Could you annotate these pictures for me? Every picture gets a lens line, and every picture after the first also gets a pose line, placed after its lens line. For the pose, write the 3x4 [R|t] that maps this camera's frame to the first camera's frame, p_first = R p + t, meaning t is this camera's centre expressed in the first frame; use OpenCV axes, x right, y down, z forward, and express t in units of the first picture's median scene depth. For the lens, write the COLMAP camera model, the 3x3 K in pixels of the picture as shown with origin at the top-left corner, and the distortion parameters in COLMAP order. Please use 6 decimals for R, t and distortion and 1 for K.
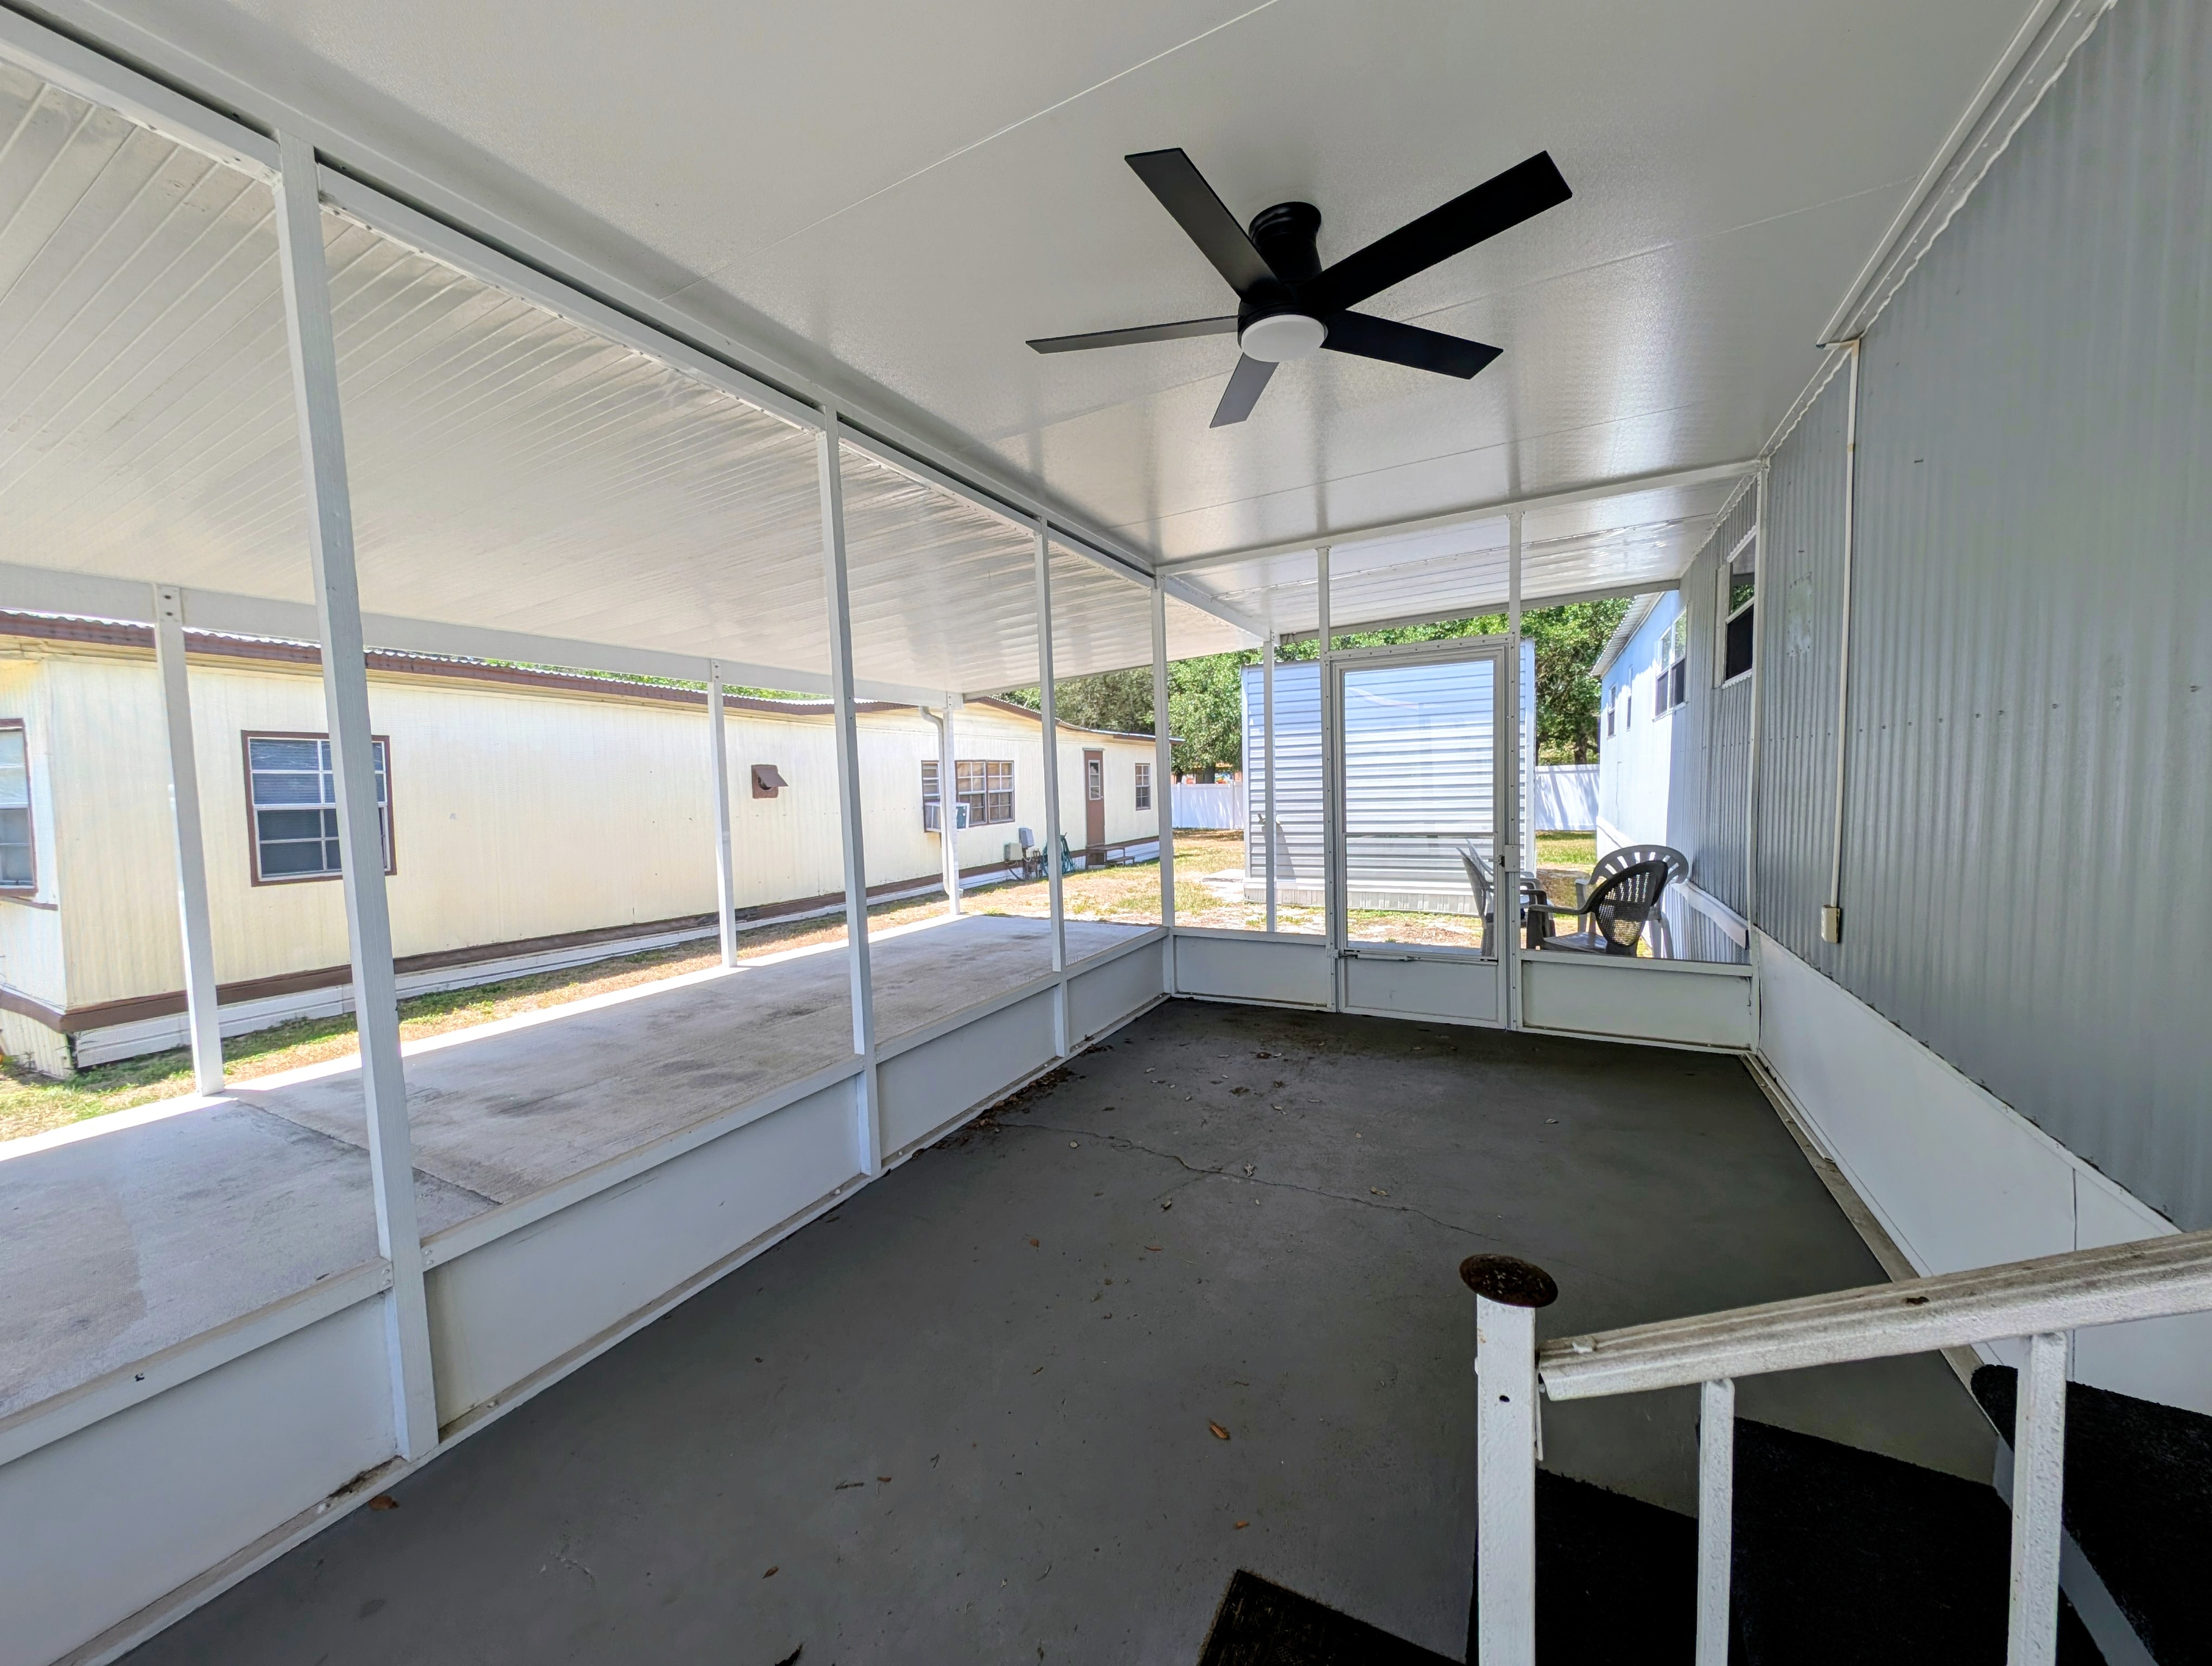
lens RADIAL K [[848.7, 0, 1107.7], [0, 848.7, 835.2], [0, 0, 1]] dist [0.019123, -0.010359]
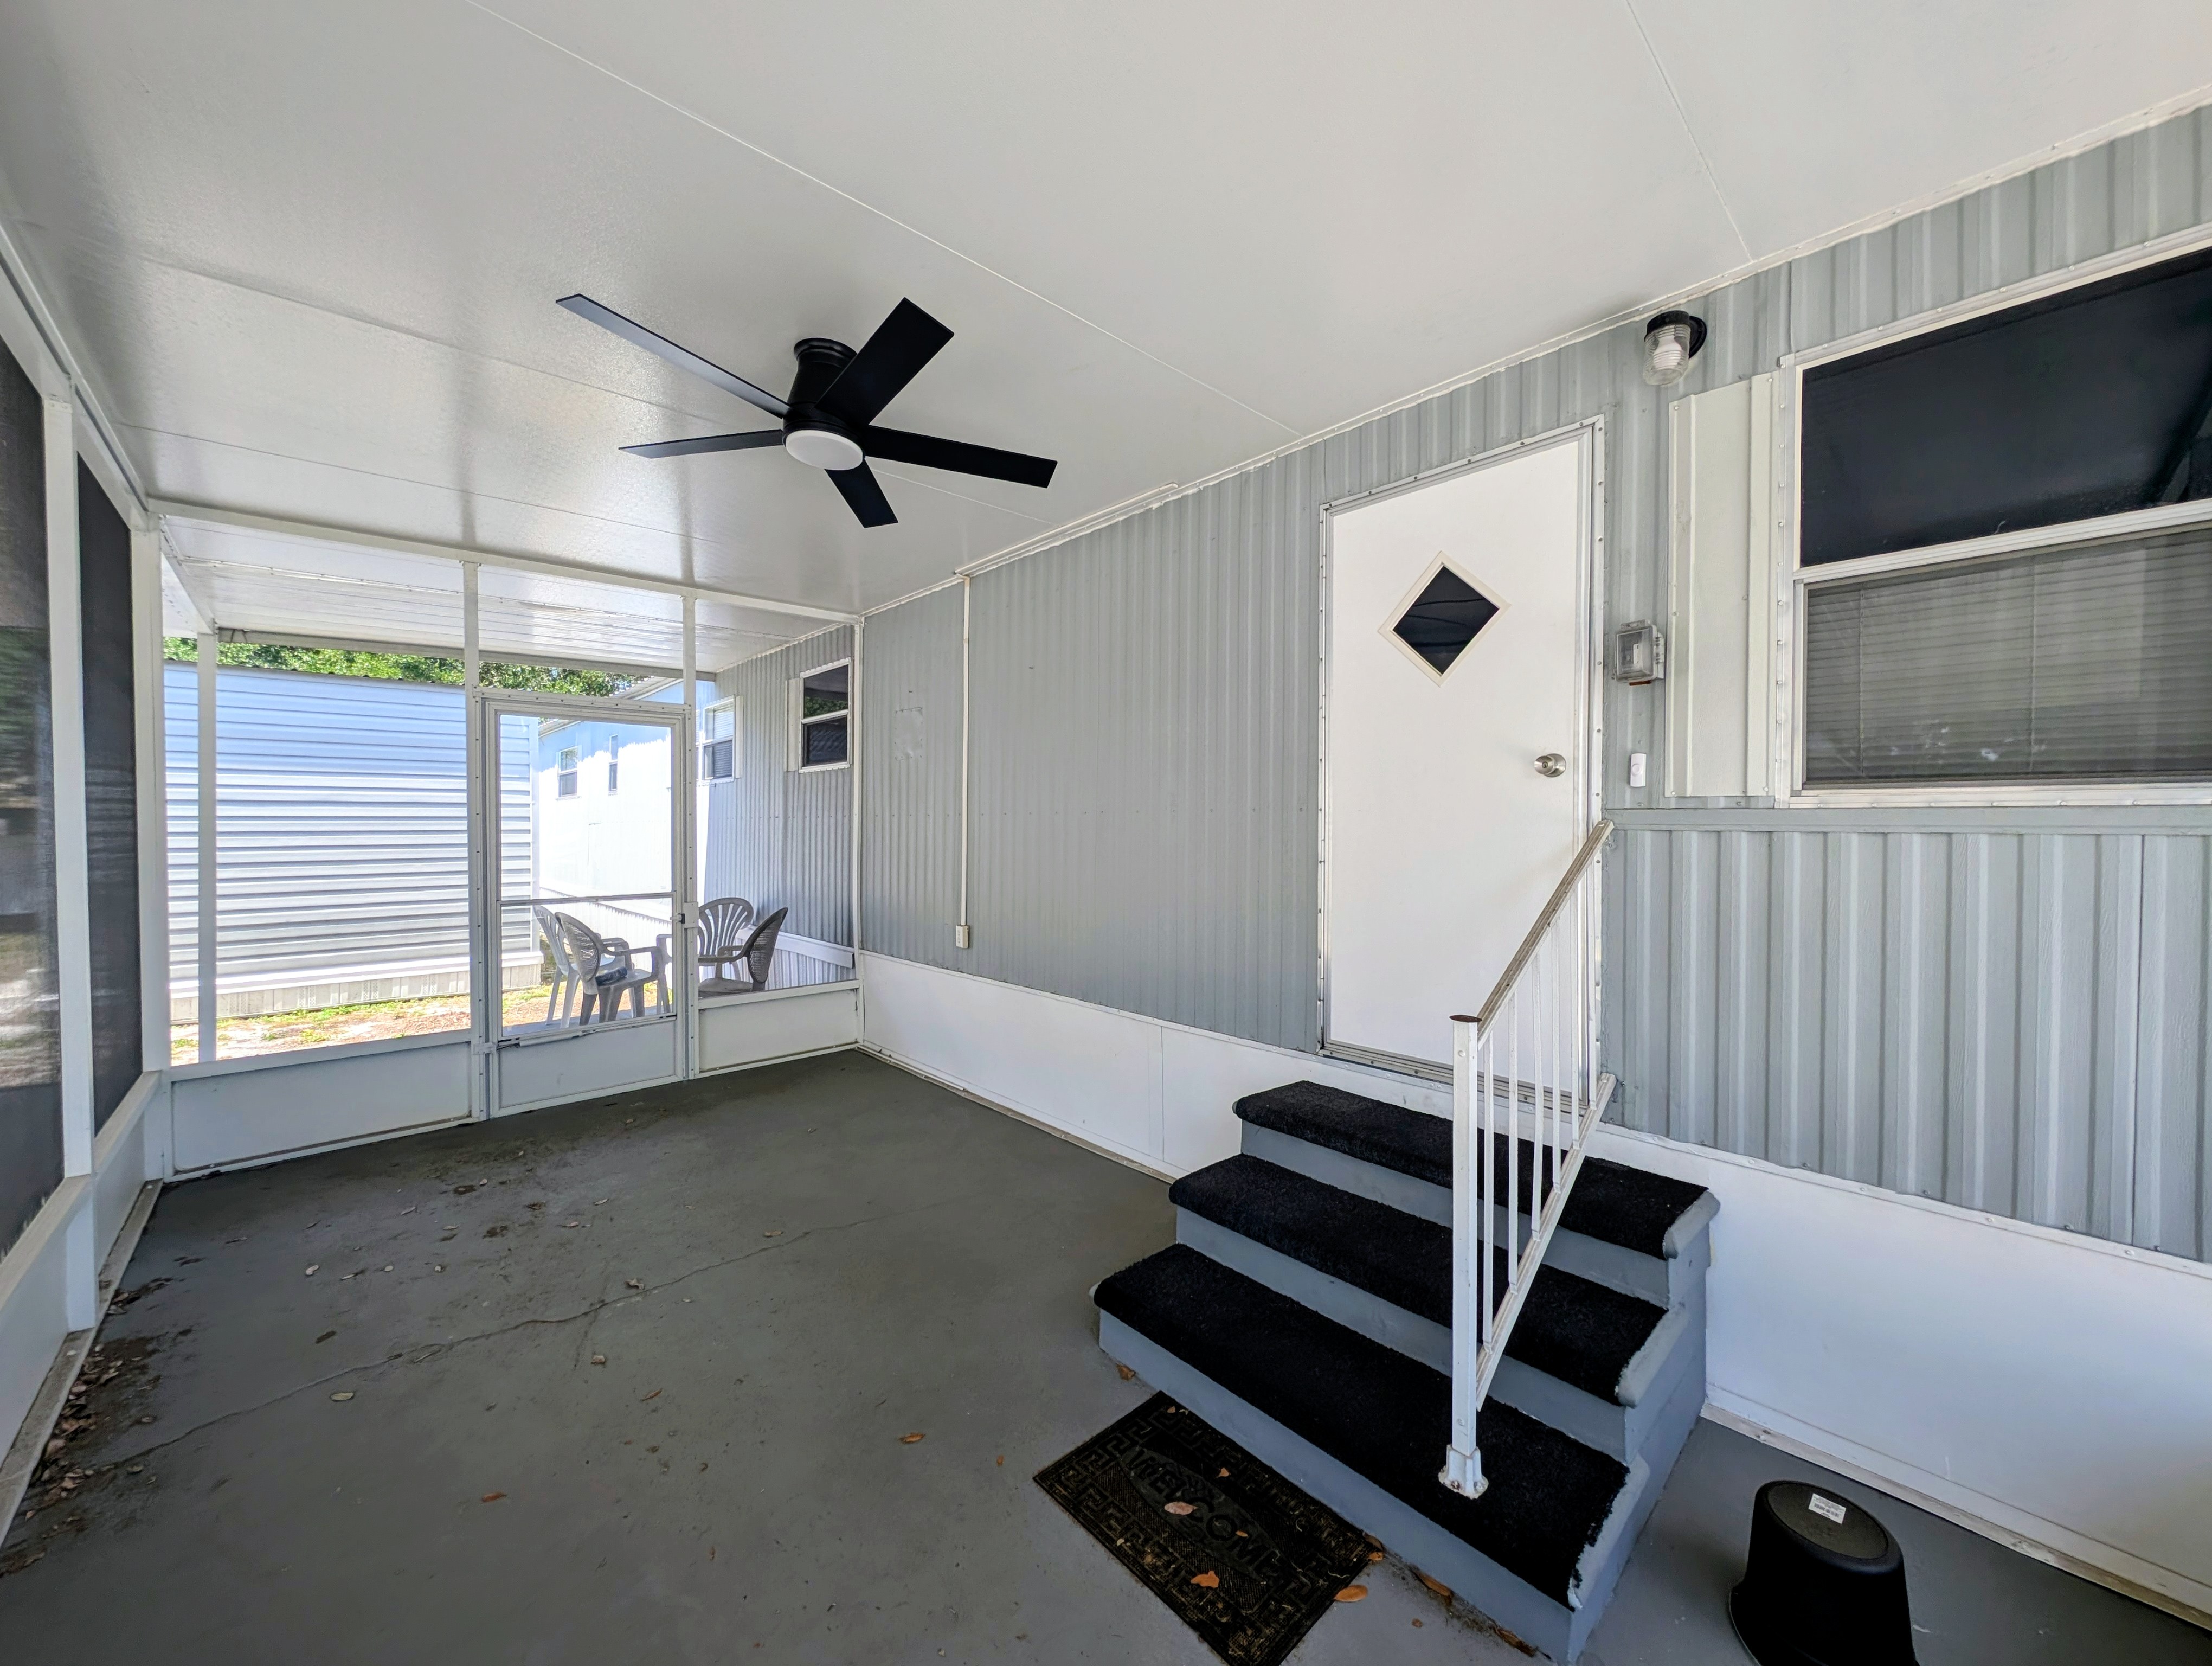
lens RADIAL K [[848.7, 0, 1107.7], [0, 848.7, 835.2], [0, 0, 1]] dist [0.019123, -0.010359]
pose [[0.316698, 0.017500, 0.948365, -0.368373], [0.049970, 0.998134, -0.035106, -0.008848], [-0.947209, 0.058508, 0.315232, 0.165600]]
